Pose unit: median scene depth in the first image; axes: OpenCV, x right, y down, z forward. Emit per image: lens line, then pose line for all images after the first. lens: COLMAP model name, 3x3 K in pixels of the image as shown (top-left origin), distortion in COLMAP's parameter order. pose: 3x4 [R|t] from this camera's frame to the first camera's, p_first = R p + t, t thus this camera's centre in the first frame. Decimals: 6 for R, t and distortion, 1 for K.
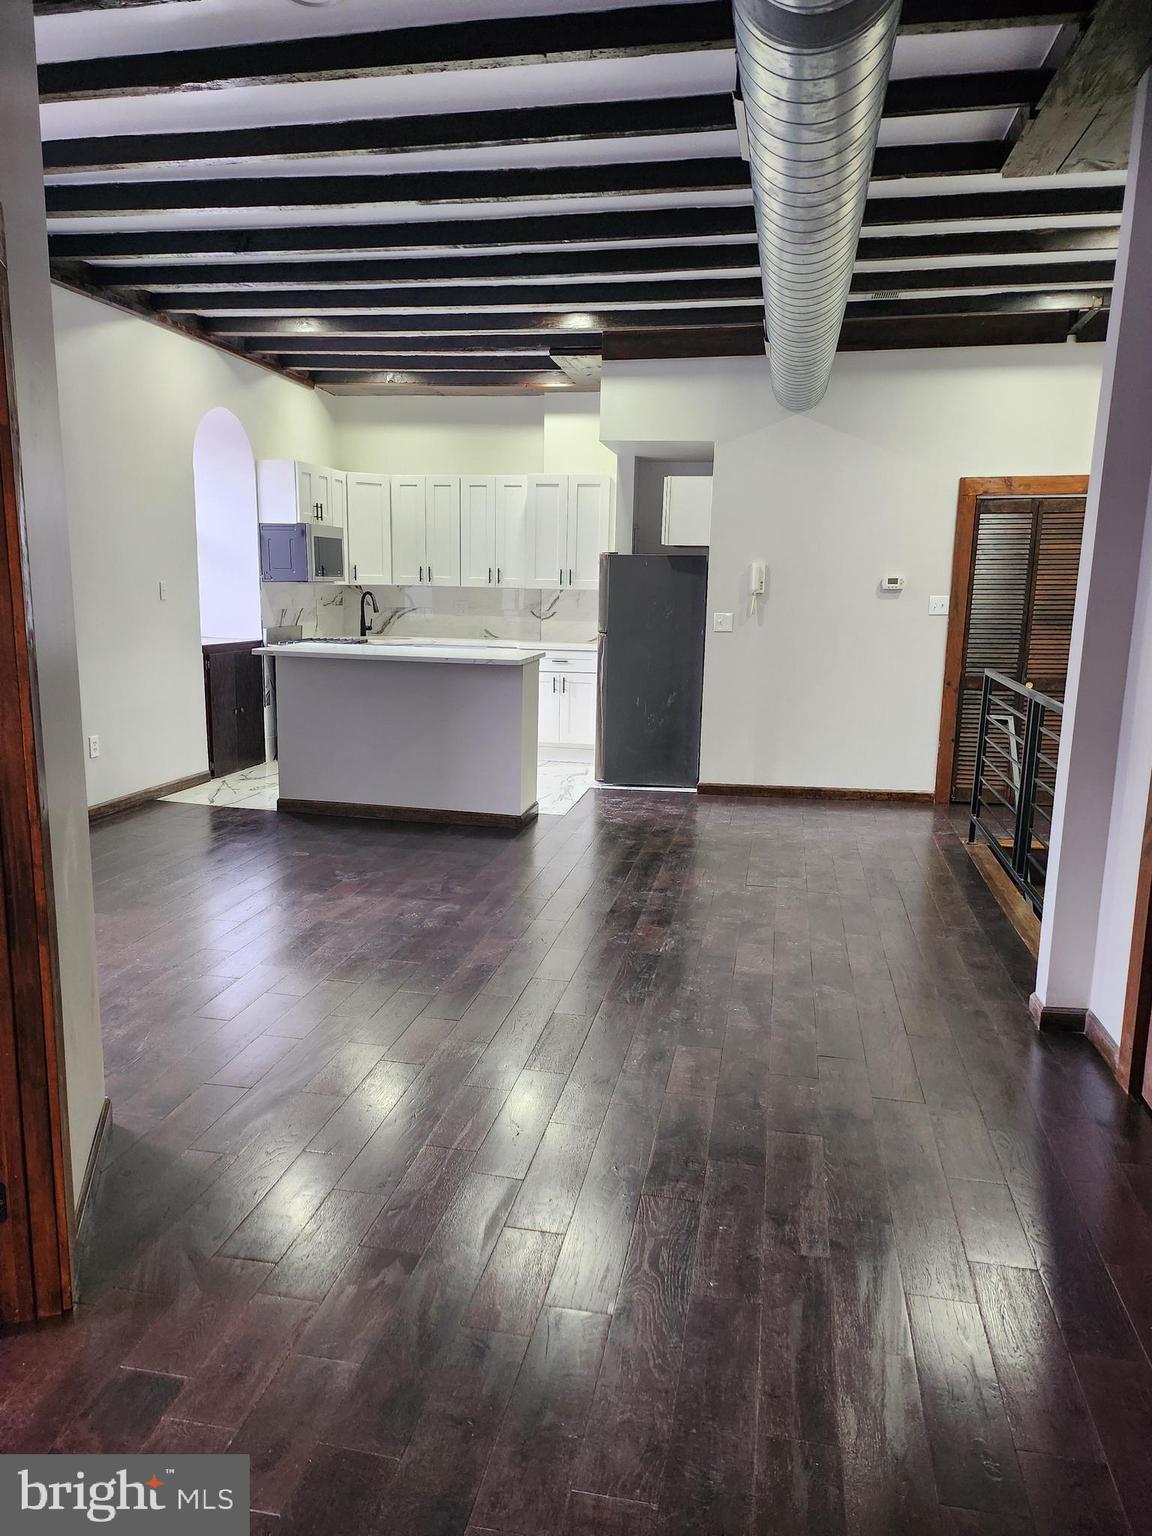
lens RADIAL K [[1066.0, 0, 566.4], [0, 1066.0, 775.9], [0, 0, 1]] dist [0.054142, -0.050414]
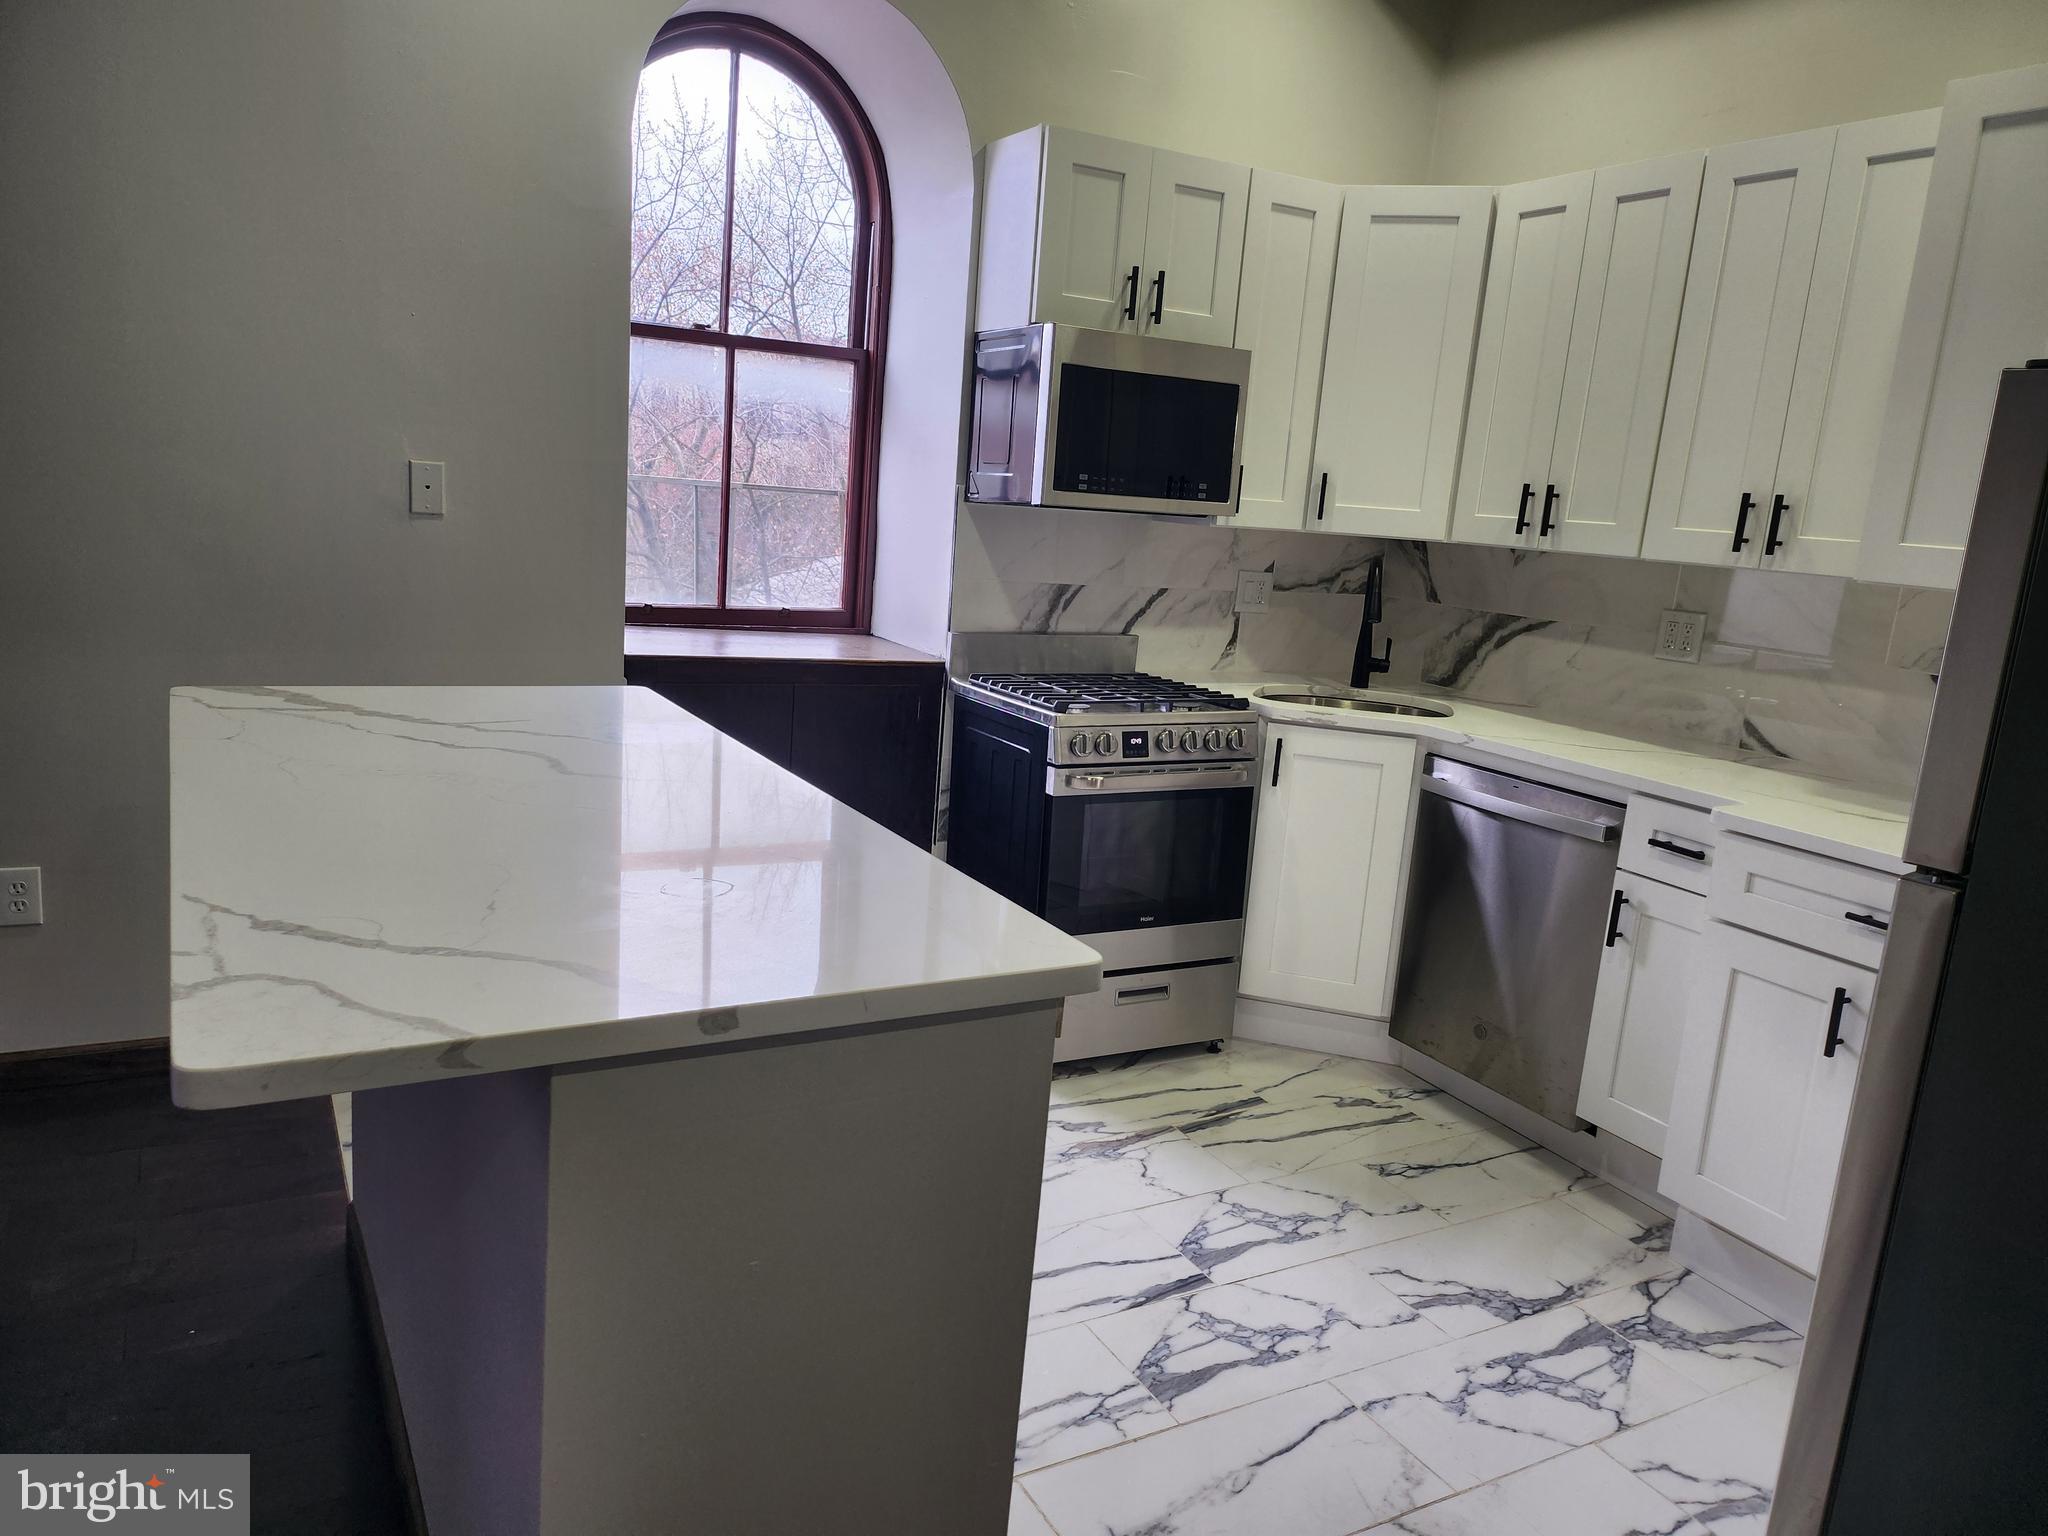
lens RADIAL K [[1421.3, 0, 1010.3], [0, 1421.3, 780.0], [0, 0, 1]] dist [0.054142, -0.050414]
pose [[0.654327, 0.184369, -0.733392, 0.081263], [-0.200672, 0.977387, 0.066670, -0.115675], [0.729100, 0.103548, 0.676529, 0.648928]]
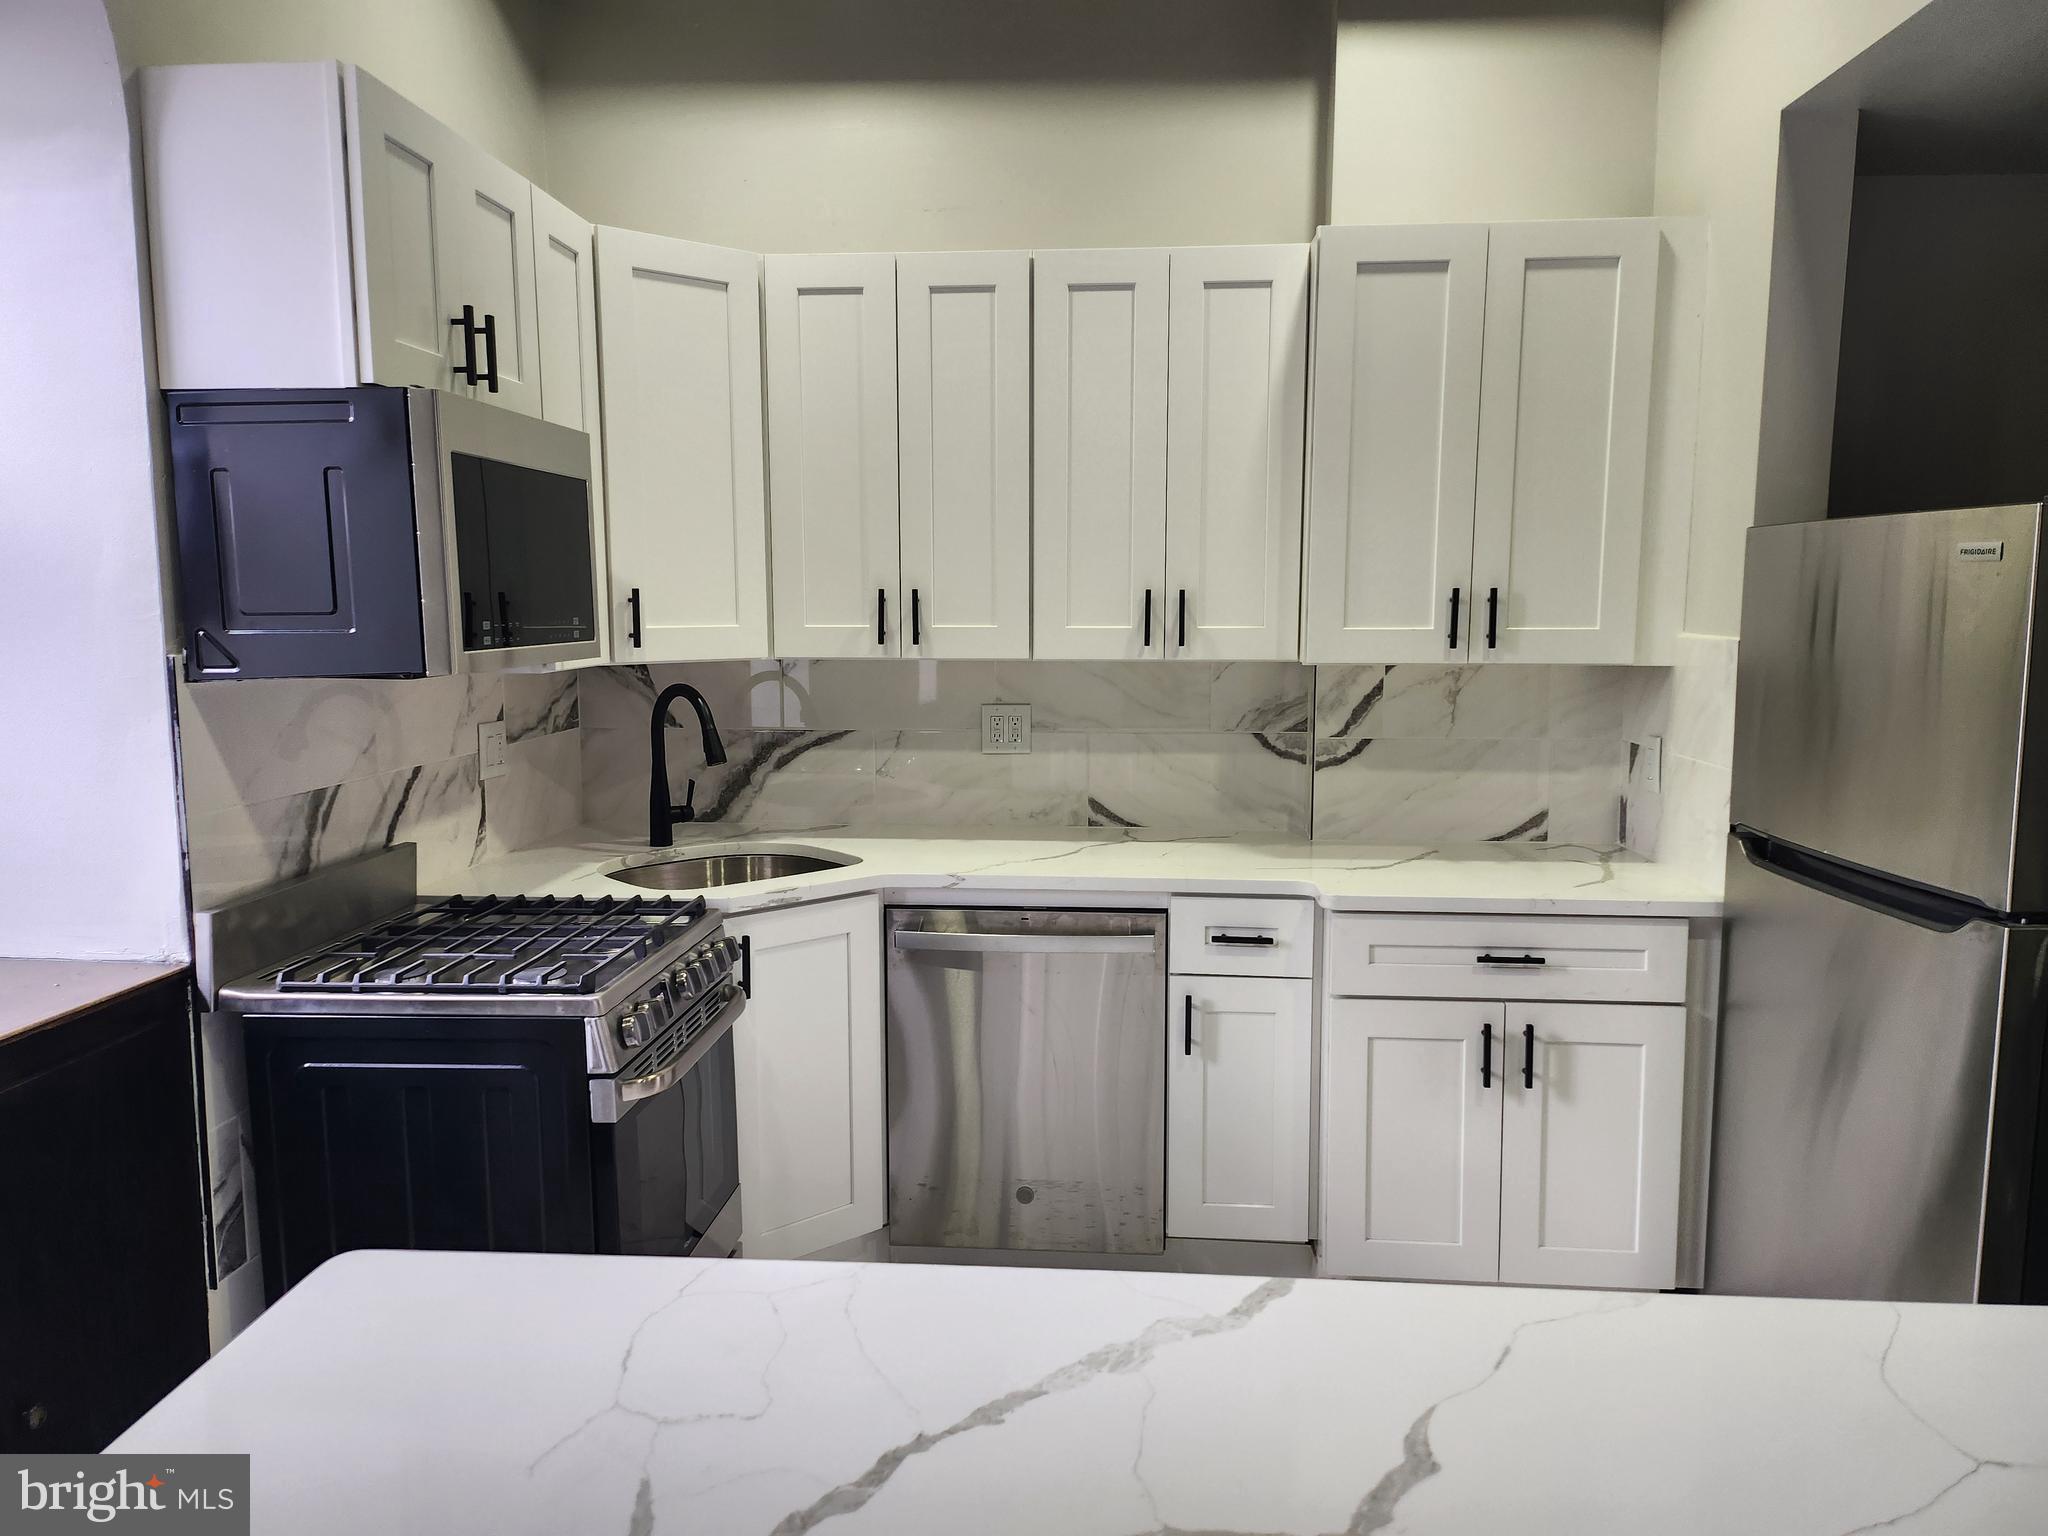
lens RADIAL K [[1421.3, 0, 1041.0], [0, 1421.3, 762.3], [0, 0, 1]] dist [0.054142, -0.050414]
pose [[0.990889, -0.033025, 0.130572, -0.148687], [0.041904, 0.996949, -0.065853, -0.130503], [-0.127999, 0.070724, 0.989249, 0.660142]]
